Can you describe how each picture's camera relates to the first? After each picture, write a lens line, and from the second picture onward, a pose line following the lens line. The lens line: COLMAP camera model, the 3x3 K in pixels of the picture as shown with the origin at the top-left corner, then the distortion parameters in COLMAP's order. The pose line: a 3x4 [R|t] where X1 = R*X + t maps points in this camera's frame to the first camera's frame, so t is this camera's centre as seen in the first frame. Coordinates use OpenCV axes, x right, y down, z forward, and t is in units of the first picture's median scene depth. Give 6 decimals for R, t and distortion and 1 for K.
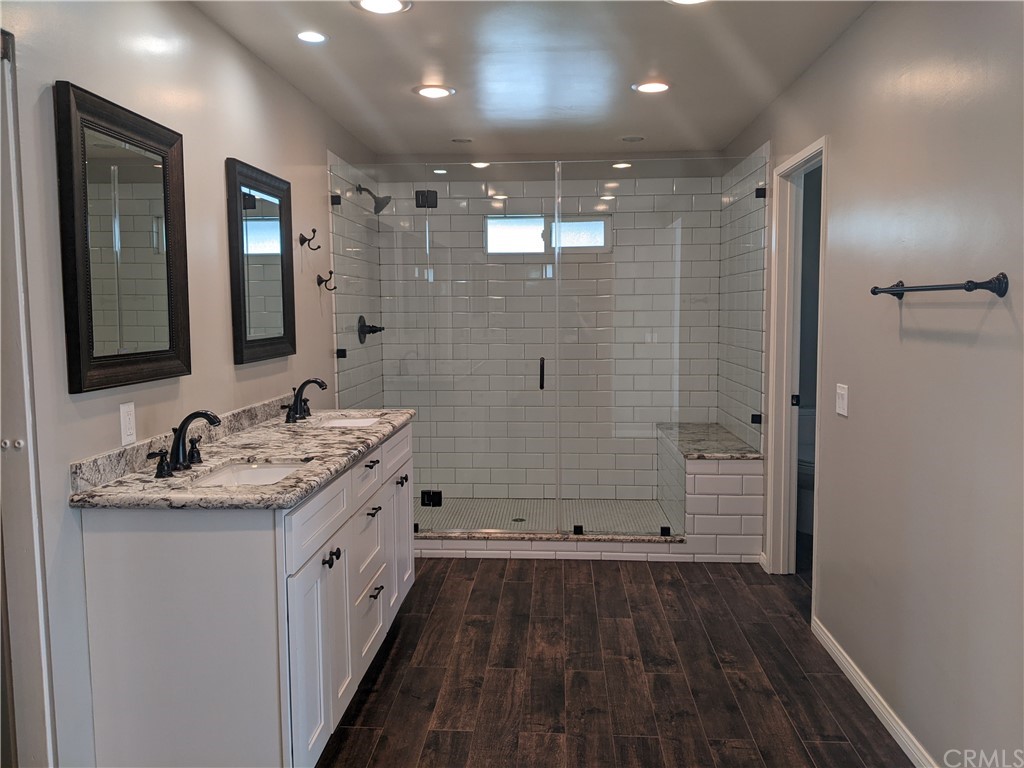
lens RADIAL K [[819.5, 0, 509.8], [0, 819.5, 375.3], [0, 0, 1]] dist [0.062081, -0.108594]
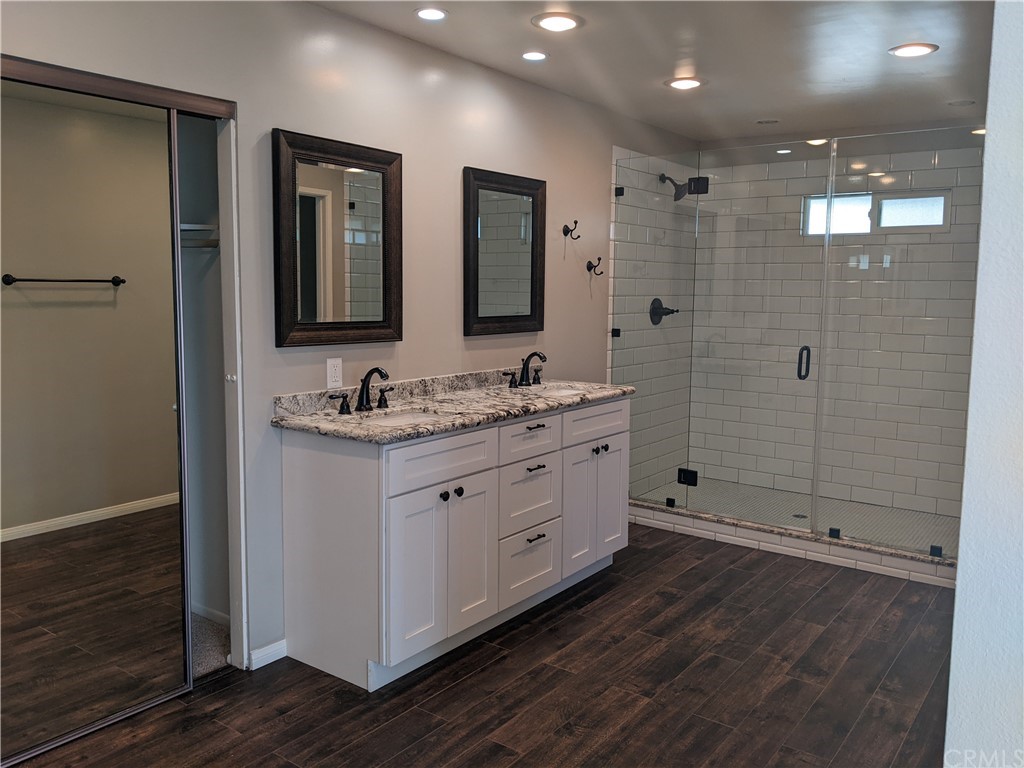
lens RADIAL K [[819.5, 0, 505.8], [0, 819.5, 371.1], [0, 0, 1]] dist [0.062081, -0.108594]
pose [[0.833497, 0.066914, -0.548457, 0.389844], [-0.058820, 0.997745, 0.032338, -0.004084], [0.549383, 0.005307, 0.835554, 0.016808]]
